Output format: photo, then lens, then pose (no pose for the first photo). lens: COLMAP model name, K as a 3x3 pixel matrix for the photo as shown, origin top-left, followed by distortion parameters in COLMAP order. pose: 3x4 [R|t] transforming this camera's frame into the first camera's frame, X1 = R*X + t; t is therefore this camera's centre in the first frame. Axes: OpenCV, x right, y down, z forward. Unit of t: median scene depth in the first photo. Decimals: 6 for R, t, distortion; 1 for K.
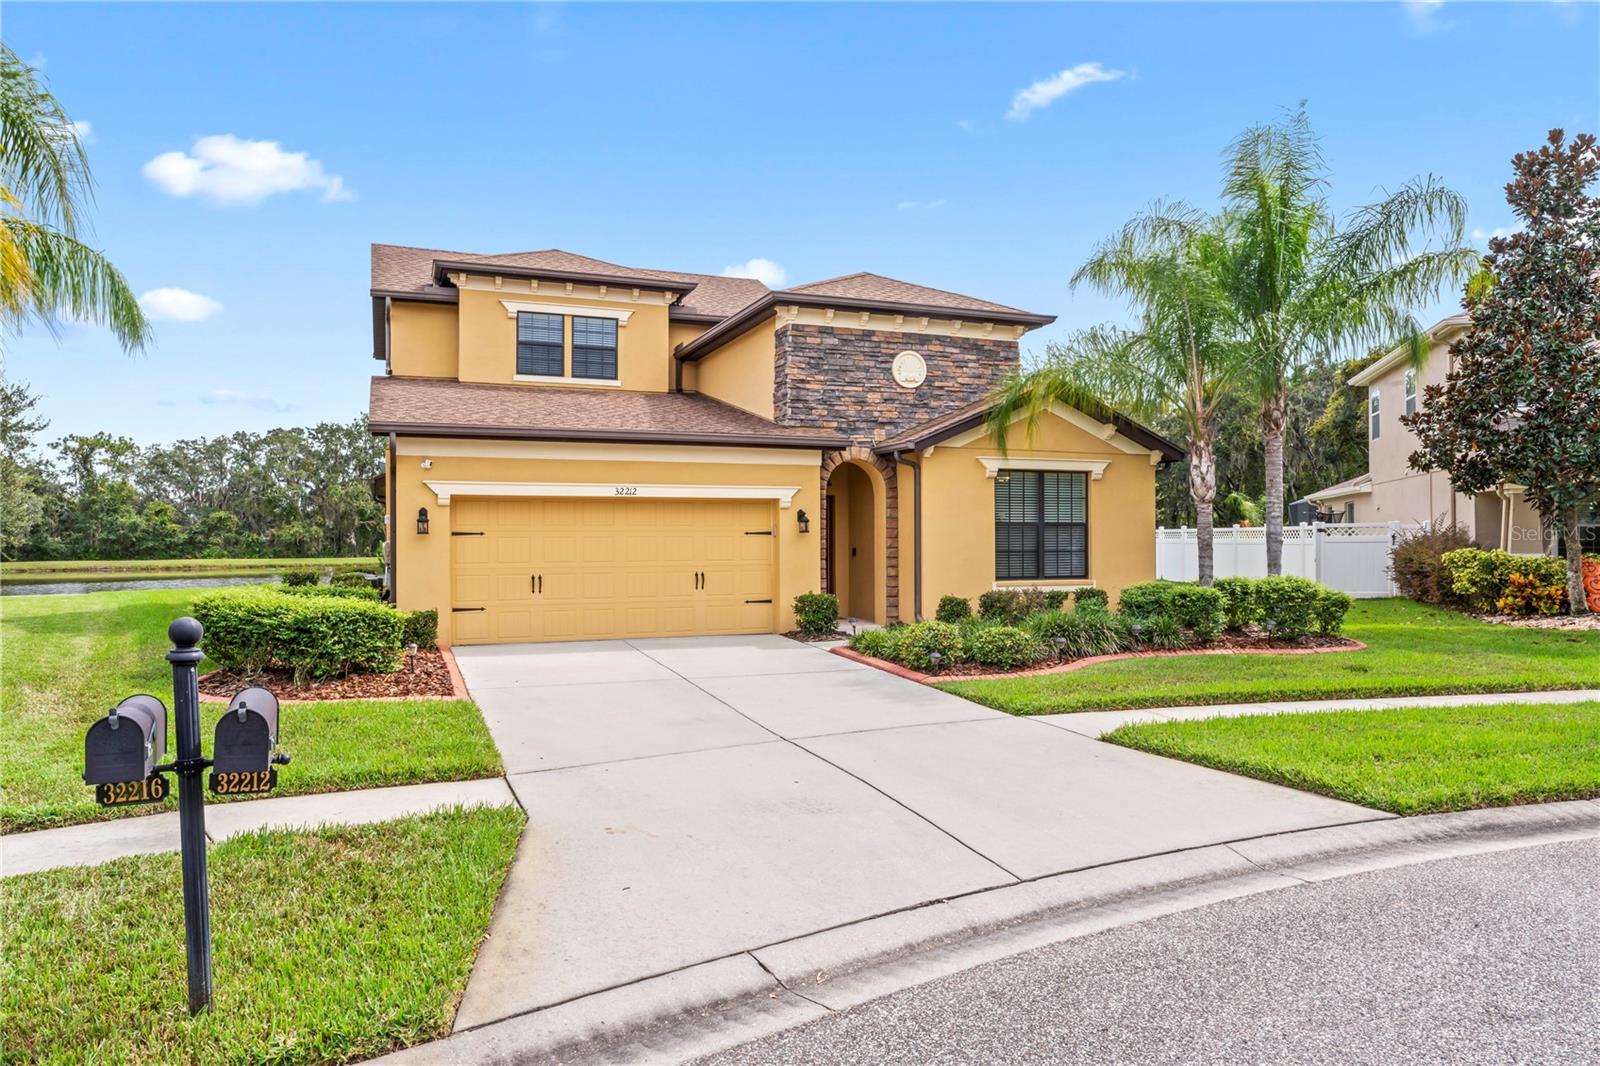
lens RADIAL K [[1080.1, 0, 801.0], [0, 1080.1, 538.0], [0, 0, 1]] dist [0.002836, -0.000714]
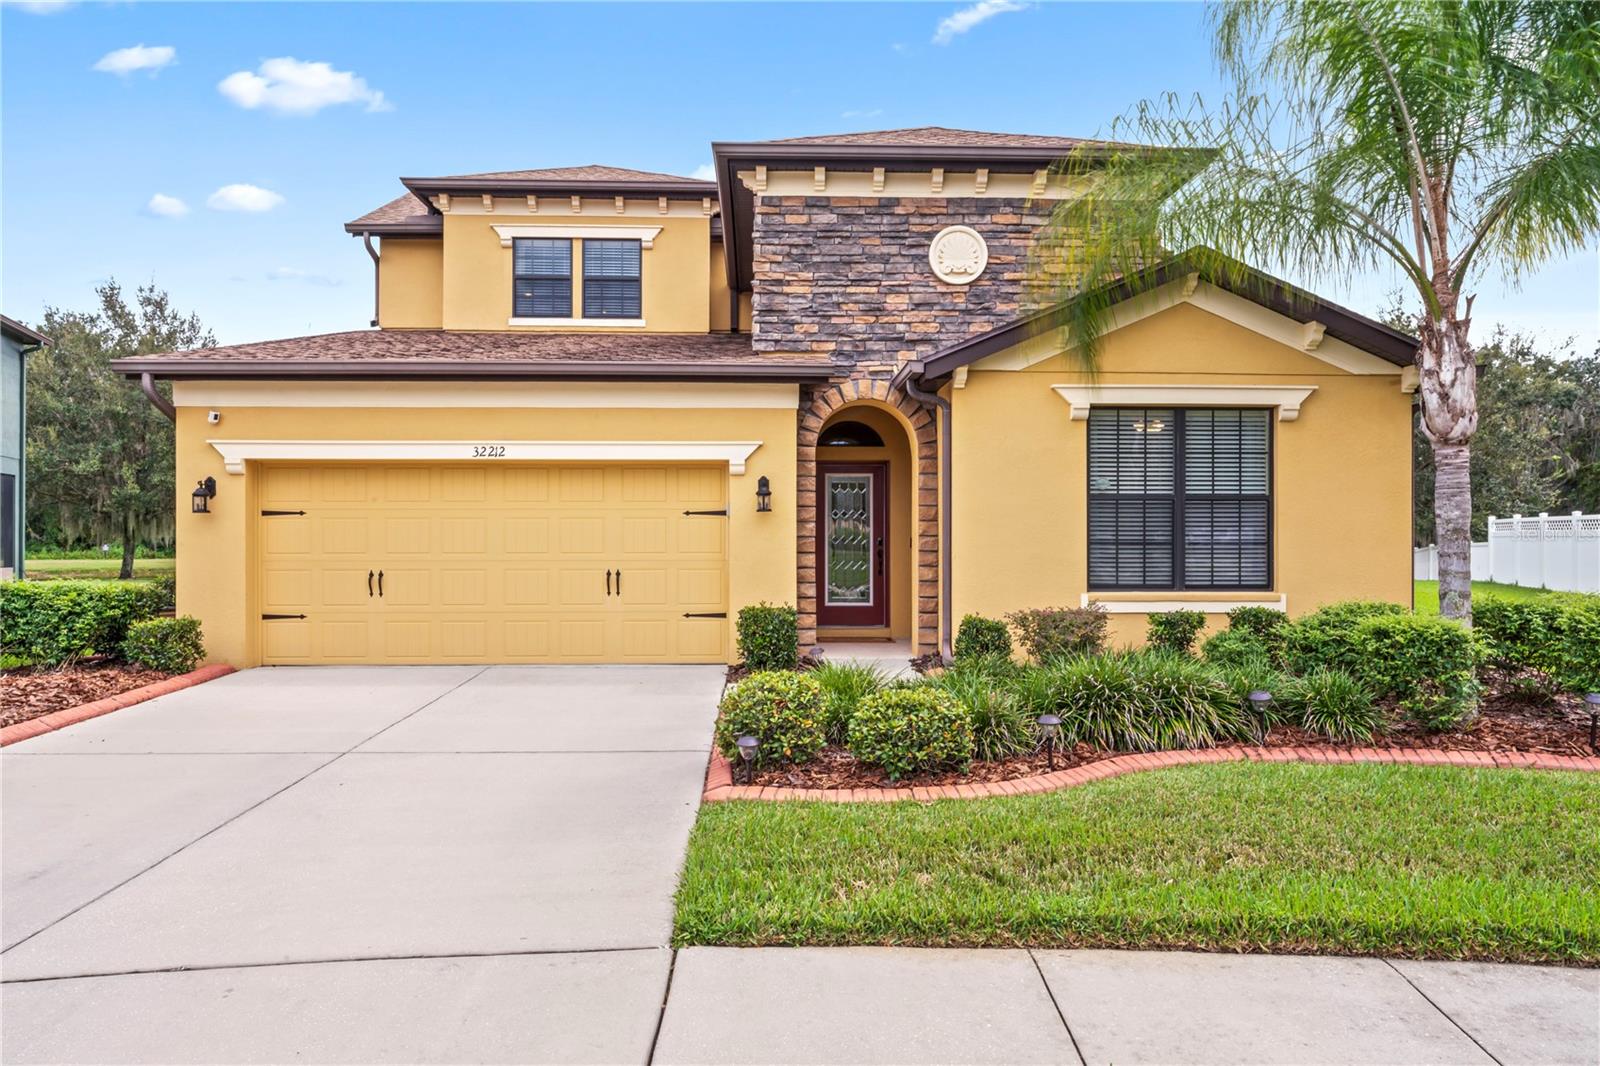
lens RADIAL K [[1050.8, 0, 801.3], [0, 1050.8, 533.9], [0, 0, 1]] dist [-0.001041, 0.004604]
pose [[0.939325, 0.002473, -0.343021, 0.229809], [-0.002429, 0.999997, 0.000559, 0.007724], [0.343021, 0.000308, 0.939328, 0.395202]]
